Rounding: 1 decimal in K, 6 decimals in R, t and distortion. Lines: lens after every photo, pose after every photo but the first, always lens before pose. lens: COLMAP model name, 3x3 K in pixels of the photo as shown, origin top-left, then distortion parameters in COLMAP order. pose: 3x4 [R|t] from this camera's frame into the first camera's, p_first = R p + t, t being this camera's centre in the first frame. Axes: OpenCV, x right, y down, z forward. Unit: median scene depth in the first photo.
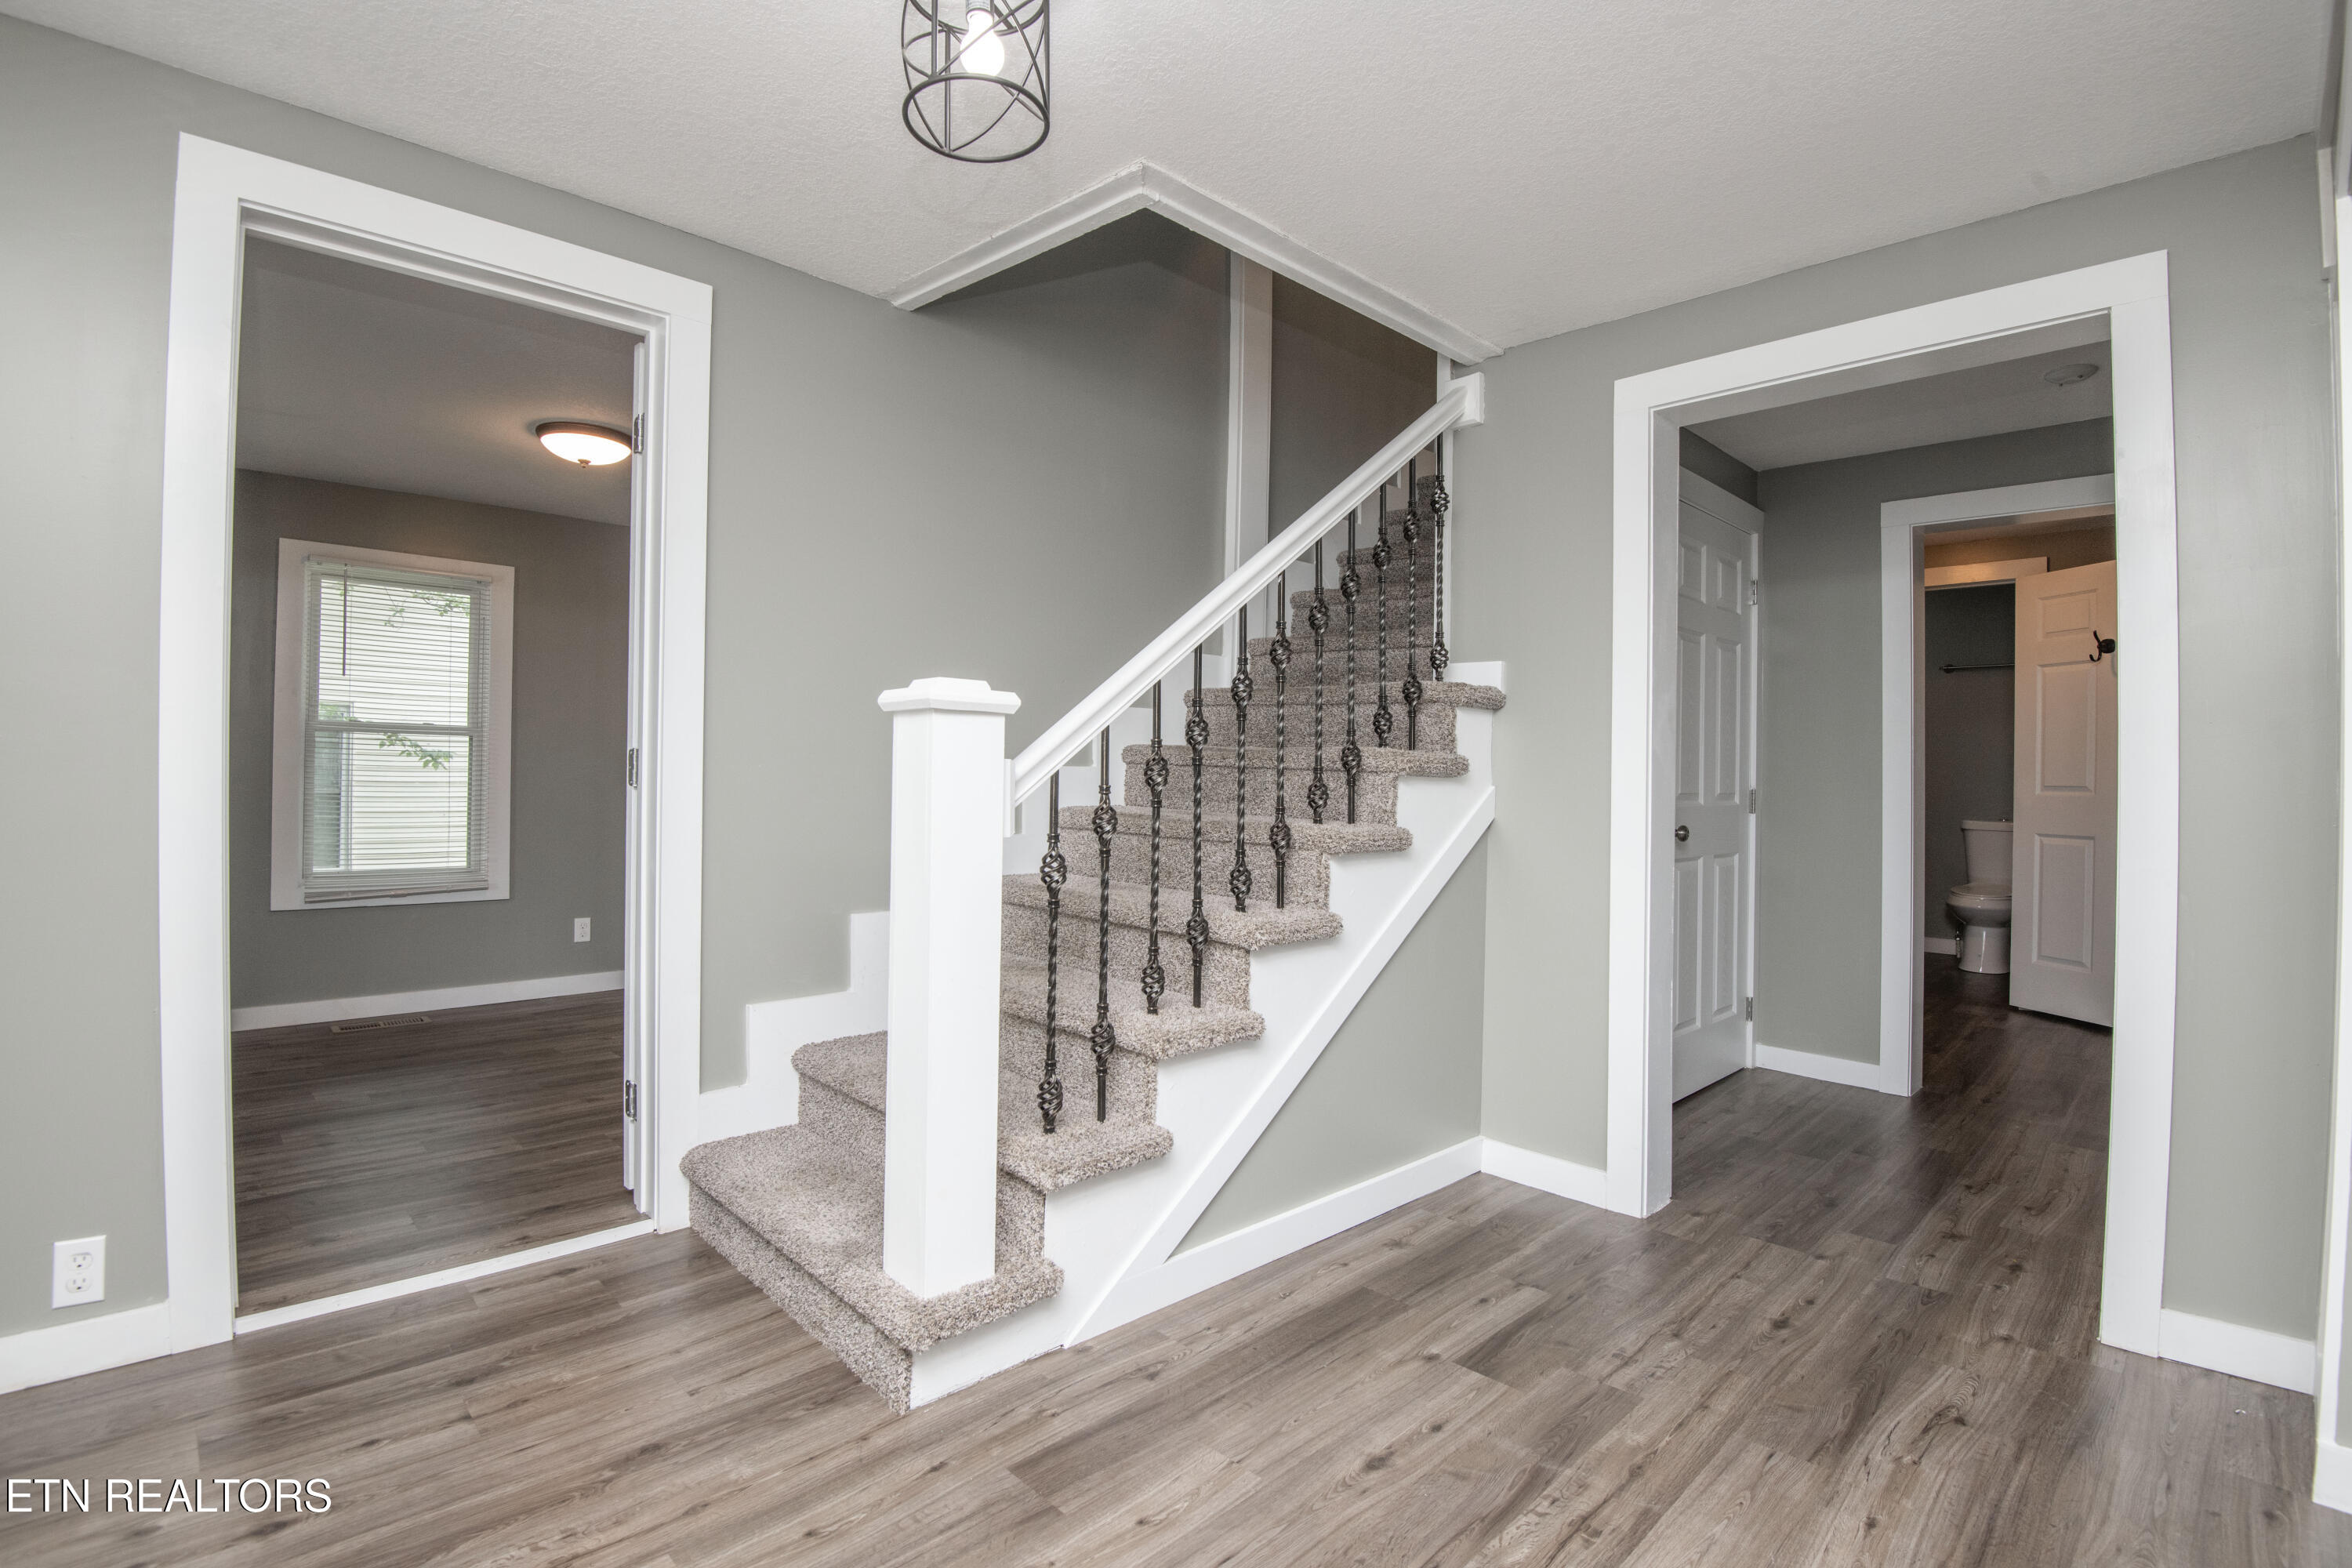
lens RADIAL K [[1091.7, 0, 1182.8], [0, 1091.7, 783.3], [0, 0, 1]] dist [-0.018547, -0.013192]
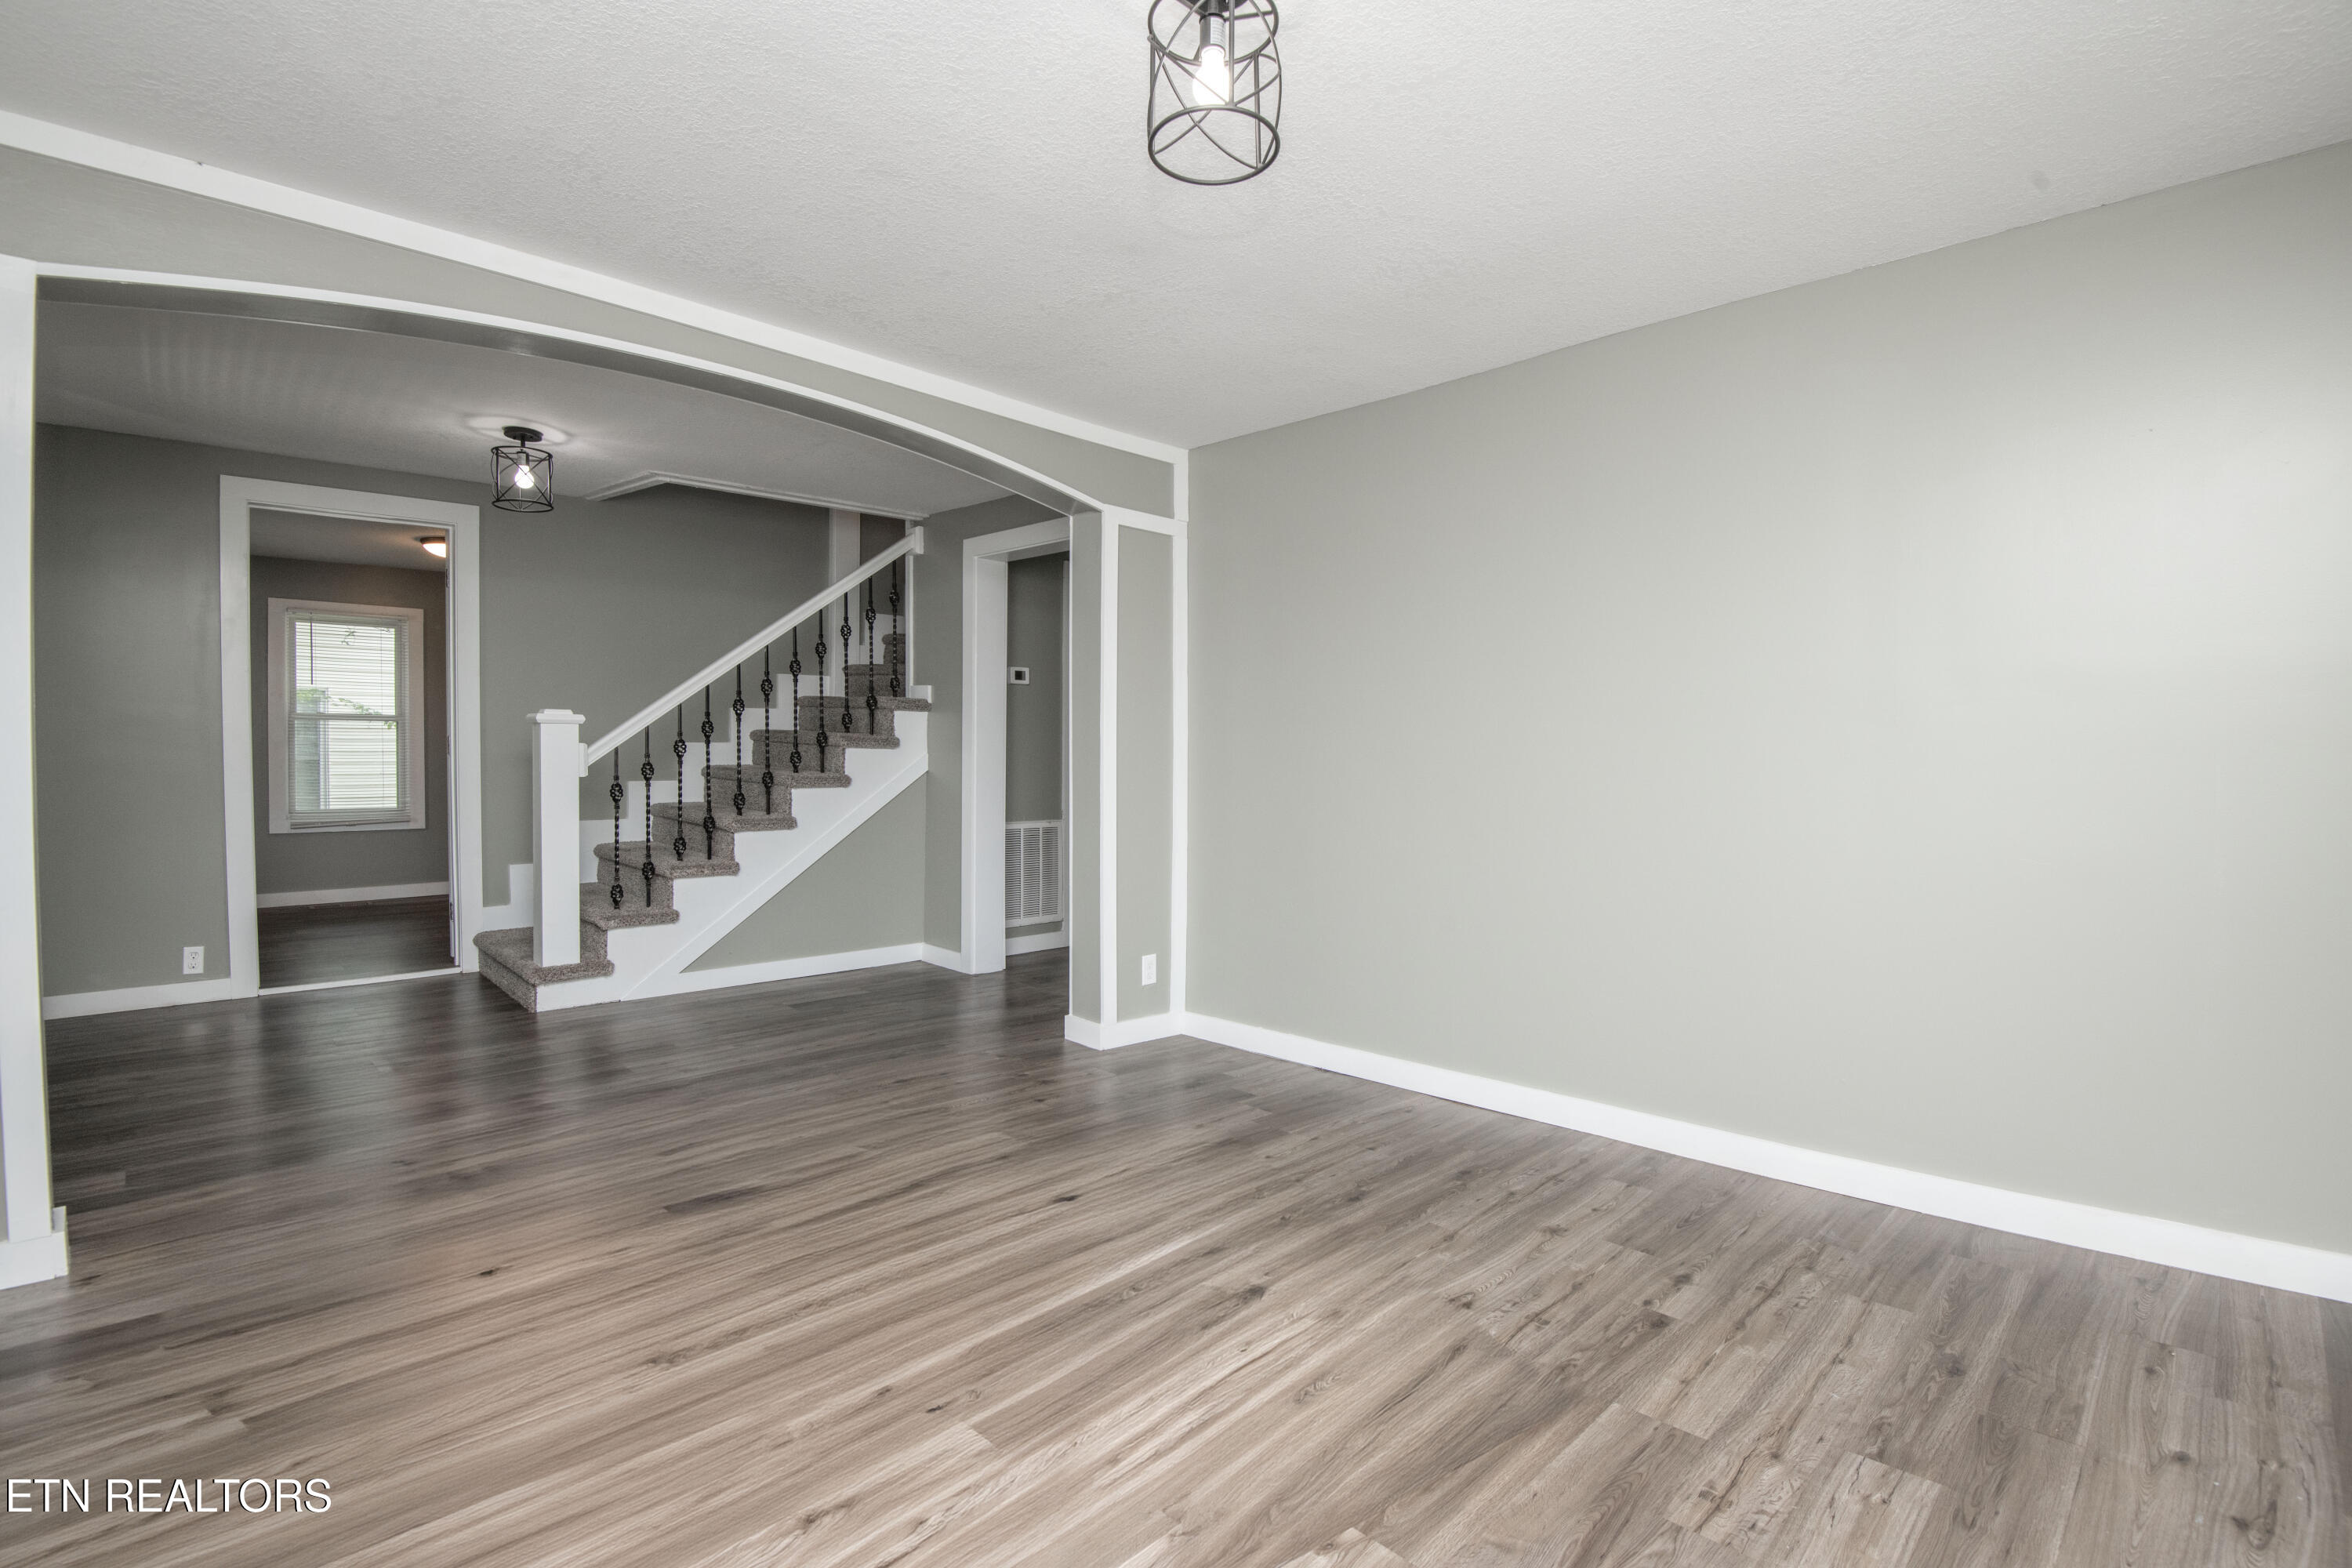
lens RADIAL K [[1091.7, 0, 1182.8], [0, 1091.7, 783.3], [0, 0, 1]] dist [-0.018547, -0.013192]
pose [[0.999972, -0.002603, 0.006957, 0.827979], [0.002373, 0.999457, 0.032854, -0.006671], [-0.007039, -0.032837, 0.999436, -0.999531]]
